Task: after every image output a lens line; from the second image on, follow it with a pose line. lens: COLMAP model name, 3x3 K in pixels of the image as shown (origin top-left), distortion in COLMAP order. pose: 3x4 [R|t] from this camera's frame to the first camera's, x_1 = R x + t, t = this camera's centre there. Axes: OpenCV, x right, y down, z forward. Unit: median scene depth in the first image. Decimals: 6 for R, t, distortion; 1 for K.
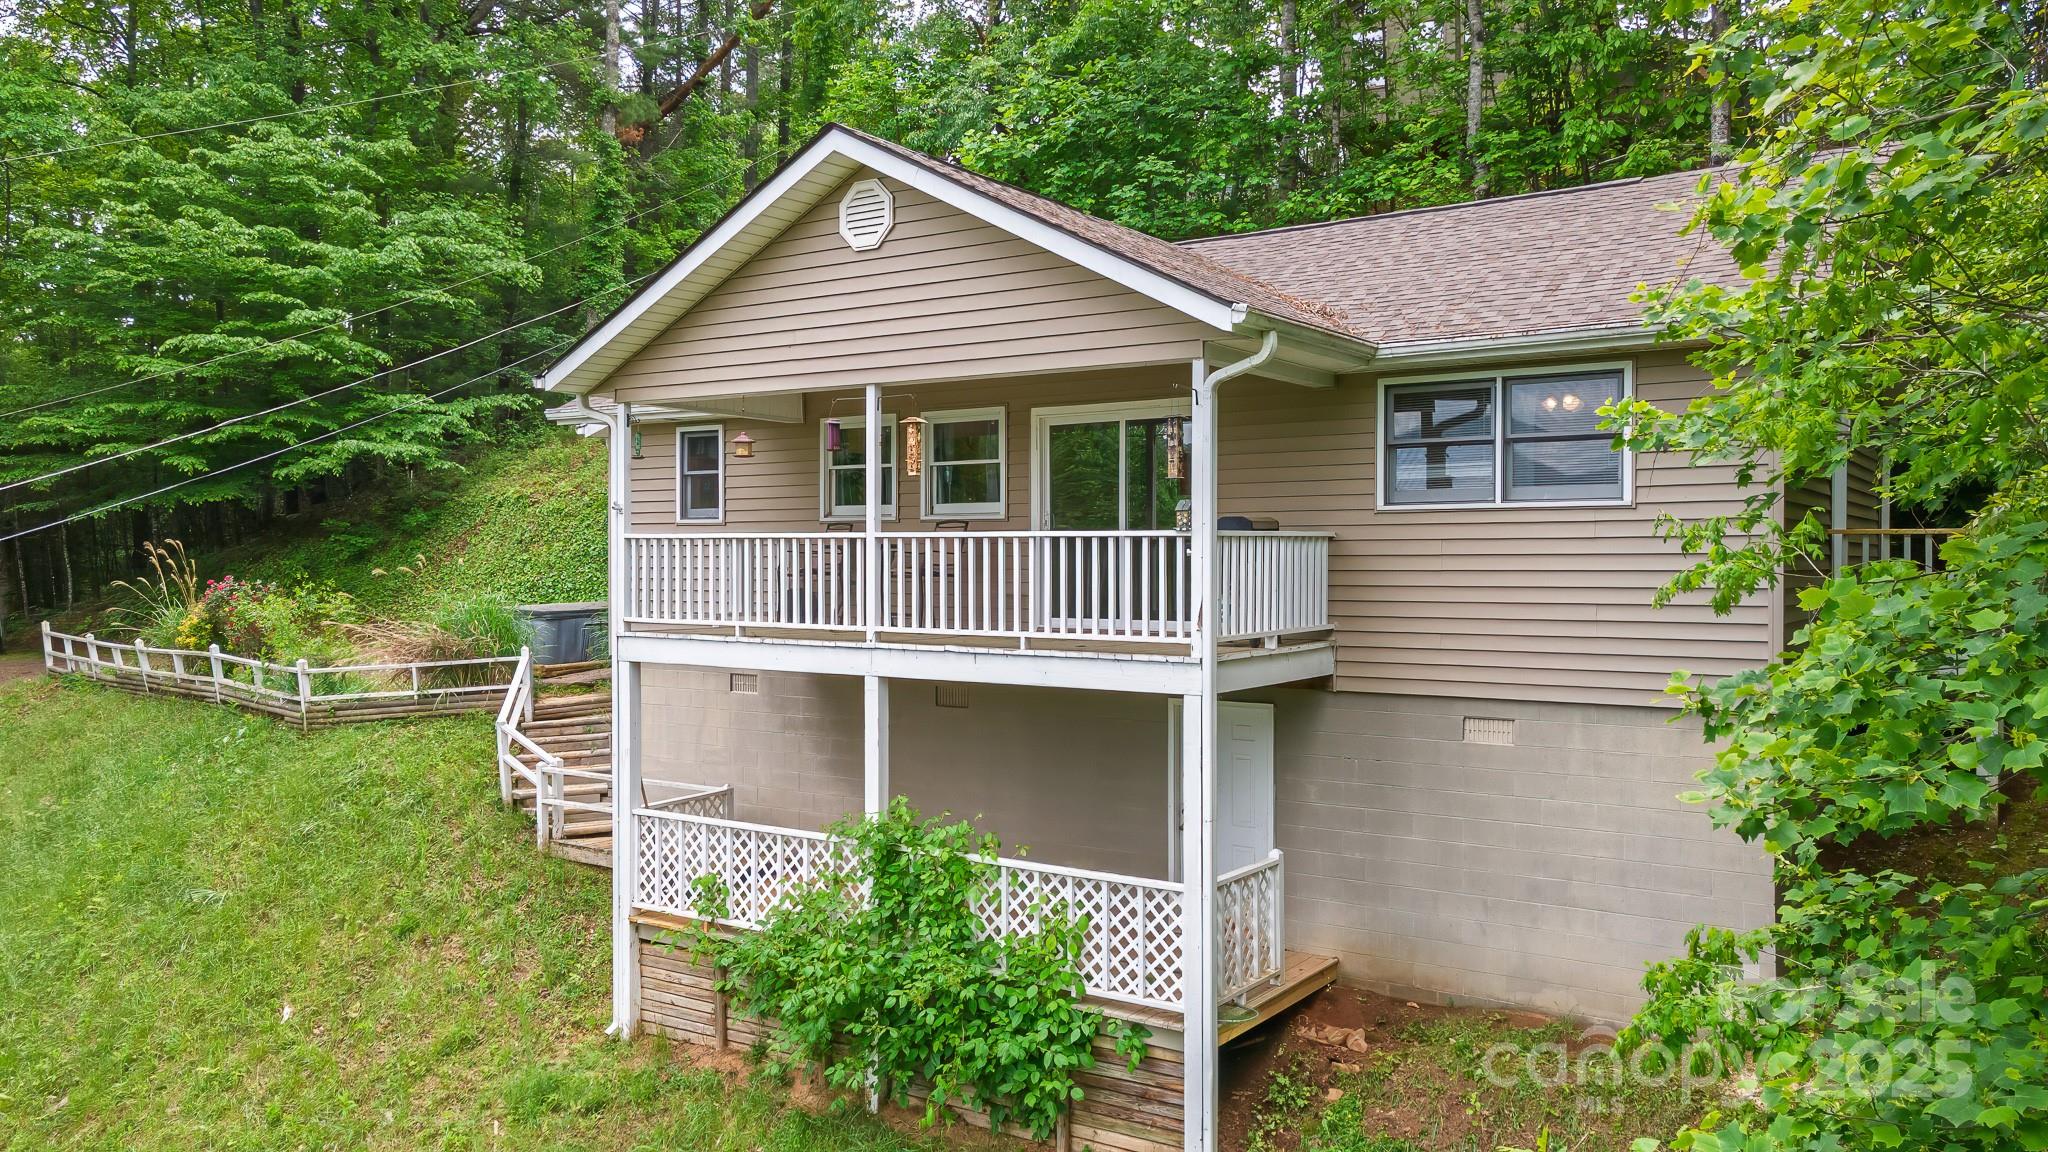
lens RADIAL K [[1516.8, 0, 1024.0], [0, 1516.8, 576.0], [0, 0, 1]] dist [0.019378, 0.092616]
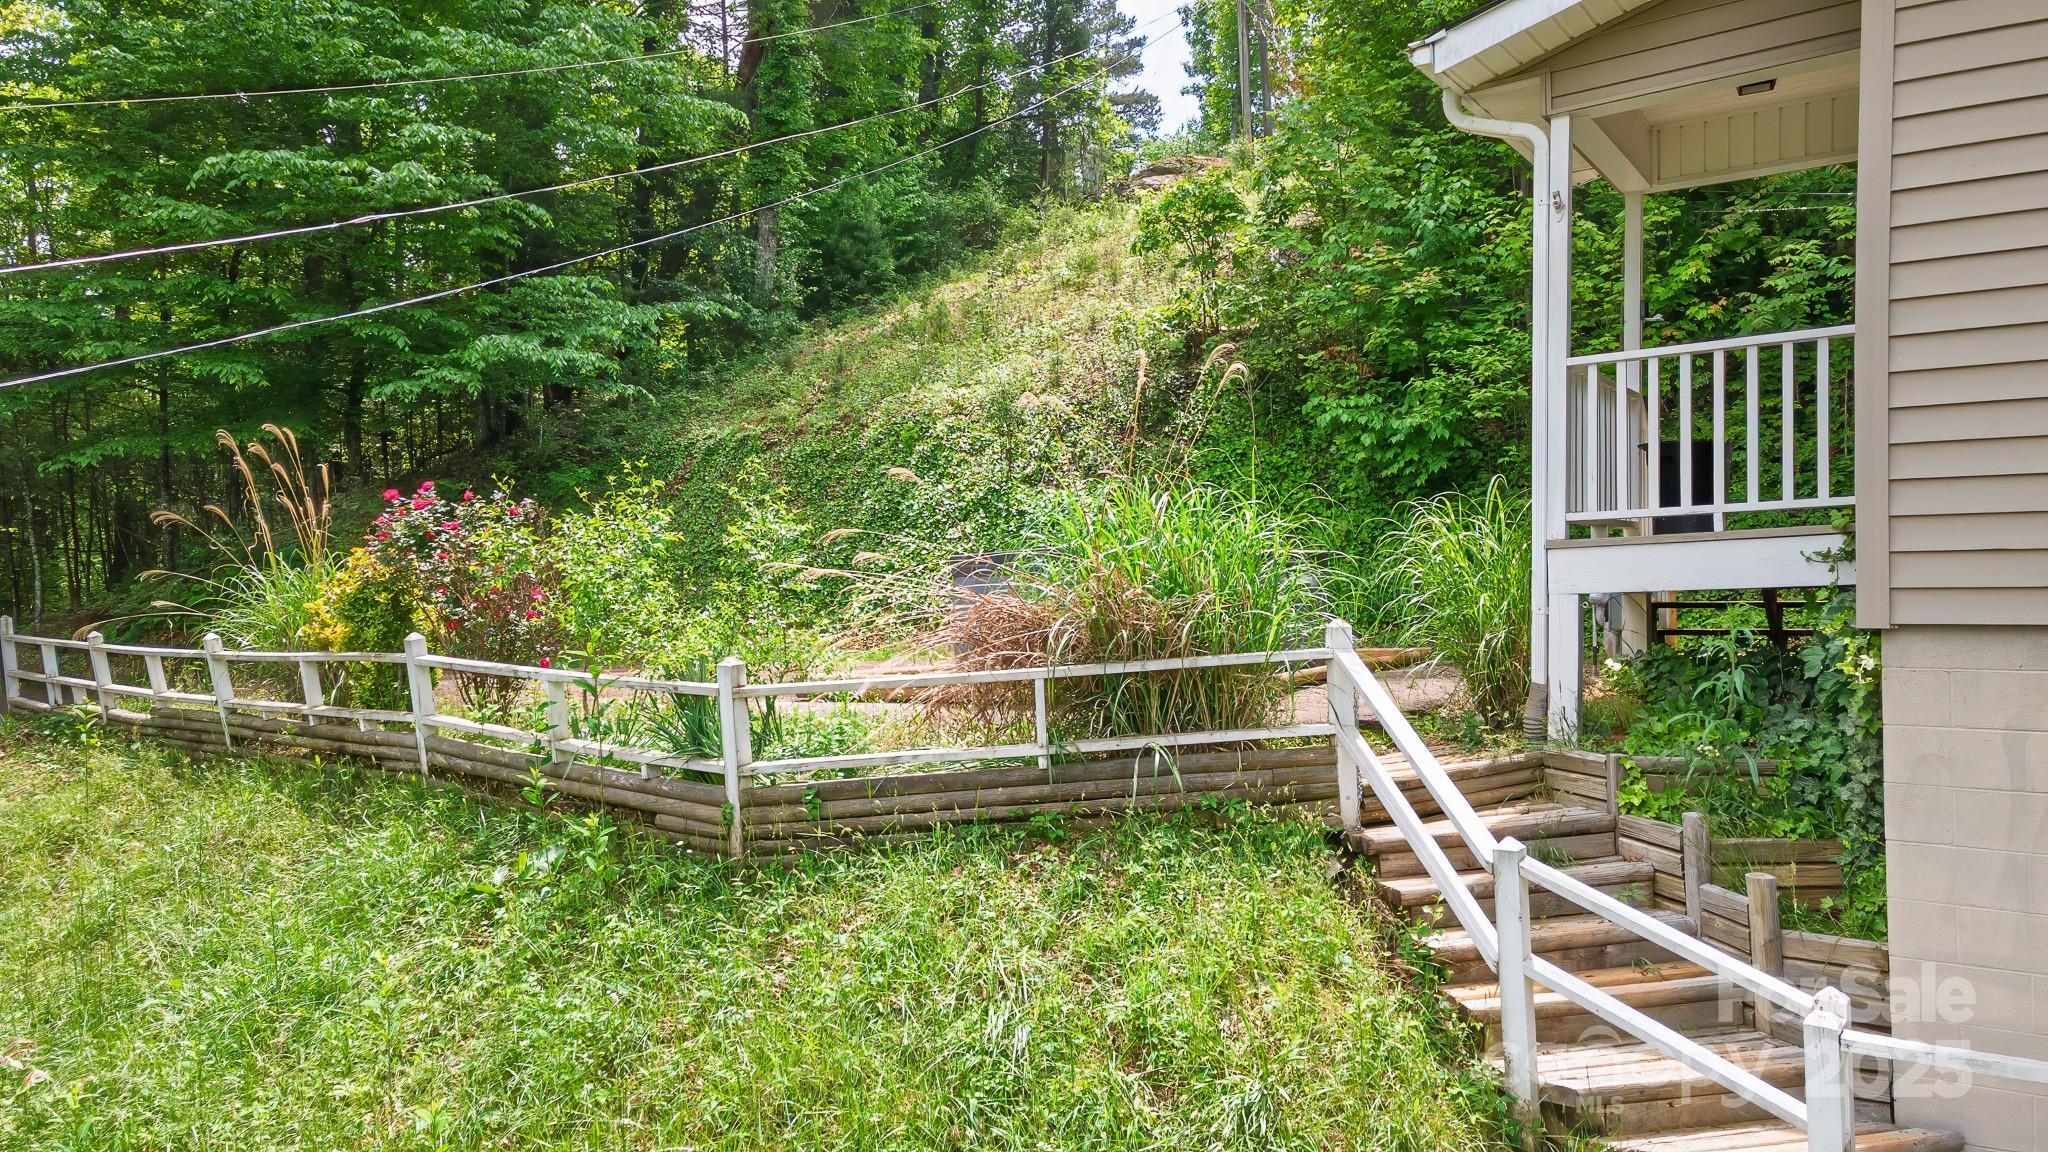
lens RADIAL K [[1516.8, 0, 1024.0], [0, 1516.8, 576.0], [0, 0, 1]] dist [0.019378, 0.092616]
pose [[0.999740, -0.002544, 0.022650, -0.564616], [0.003181, 0.999600, -0.028104, 0.062705], [-0.022569, 0.028168, 0.999348, 0.880430]]
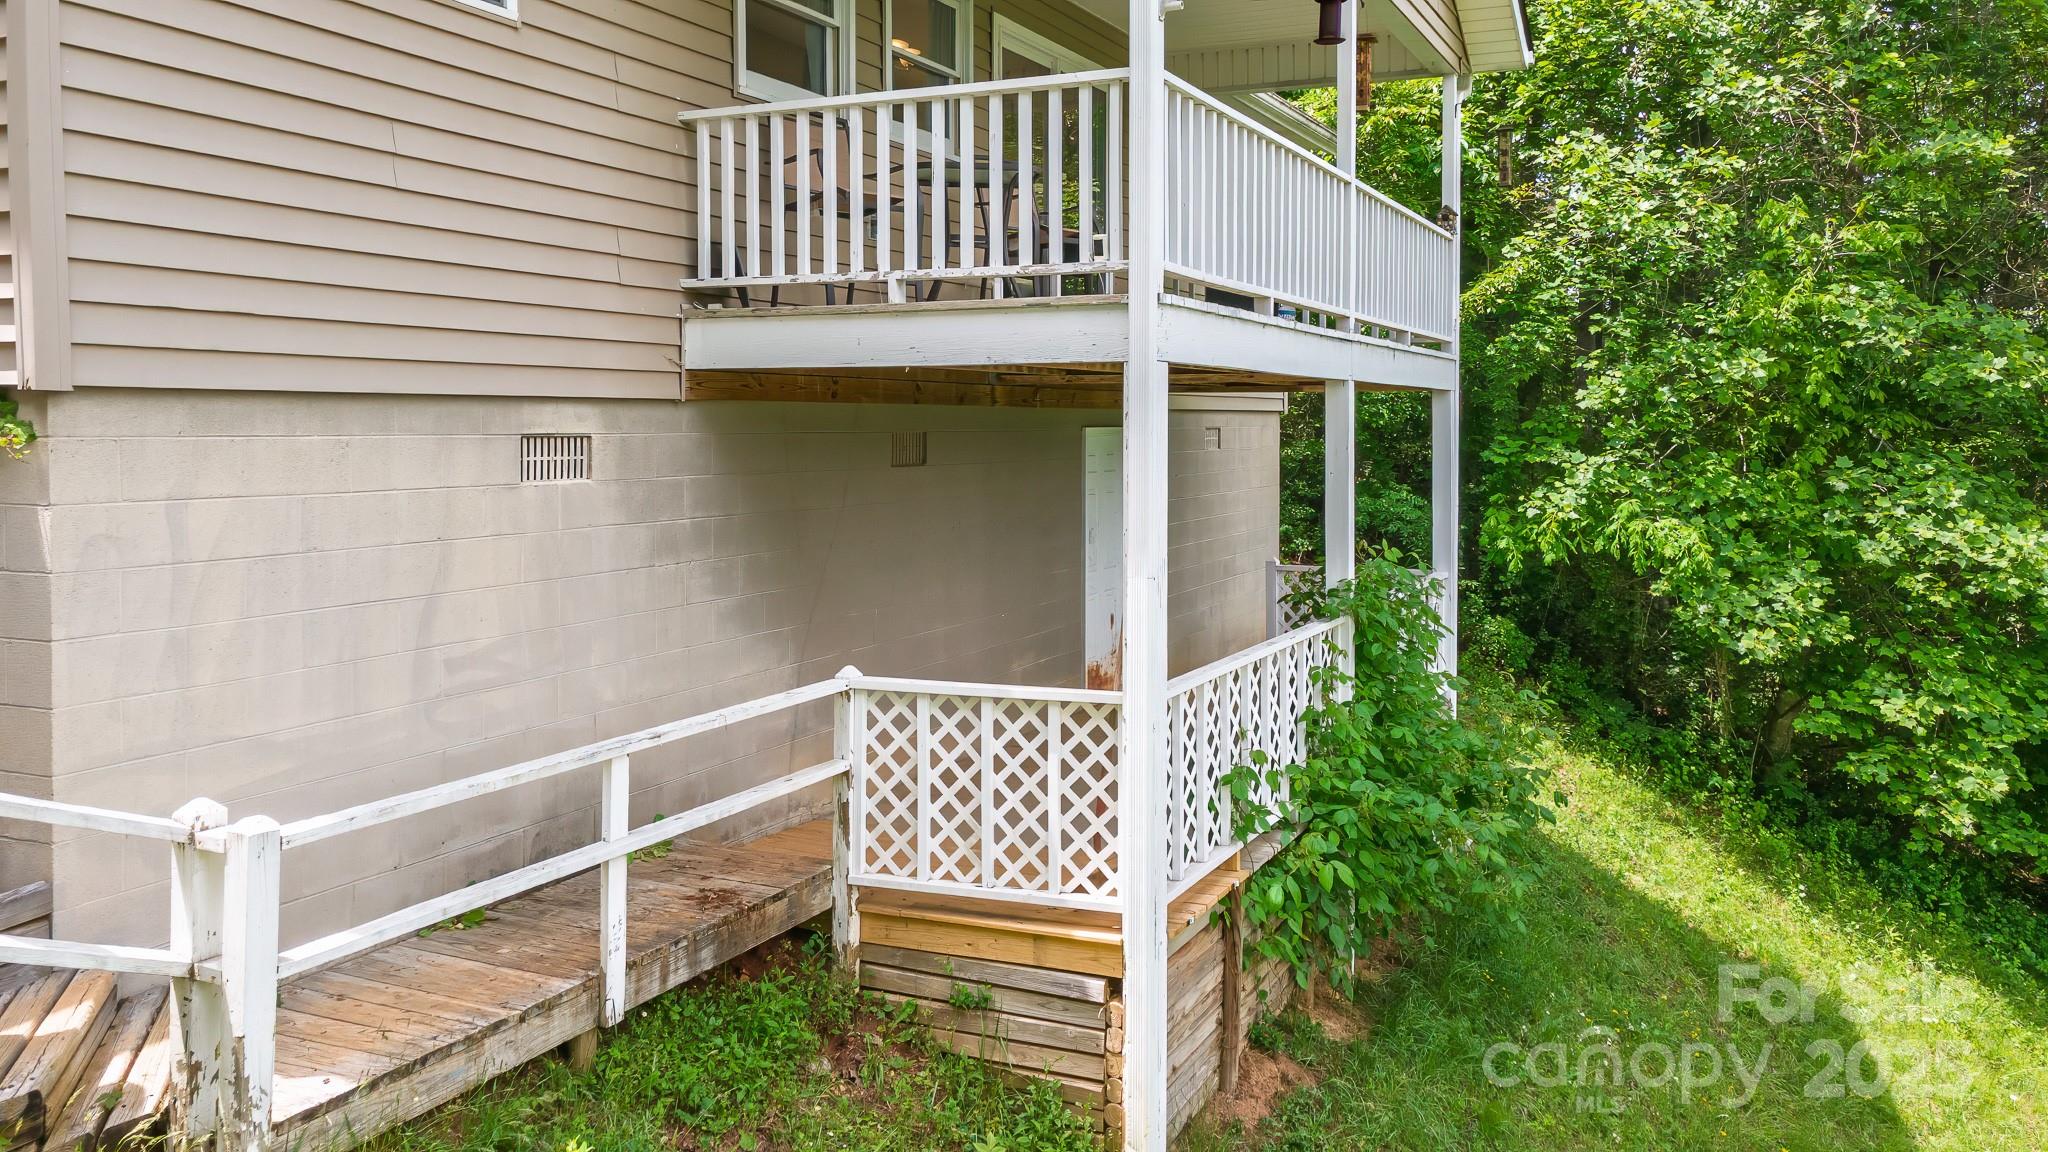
lens RADIAL K [[1507.1, 0, 1104.0], [0, 1507.1, 476.9], [0, 0, 1]] dist [0.040311, 0.036929]
pose [[-0.169254, -0.039210, 0.984792, -0.698492], [0.003423, 0.999179, 0.040371, 0.071545], [-0.985566, 0.010204, -0.168981, 1.101928]]
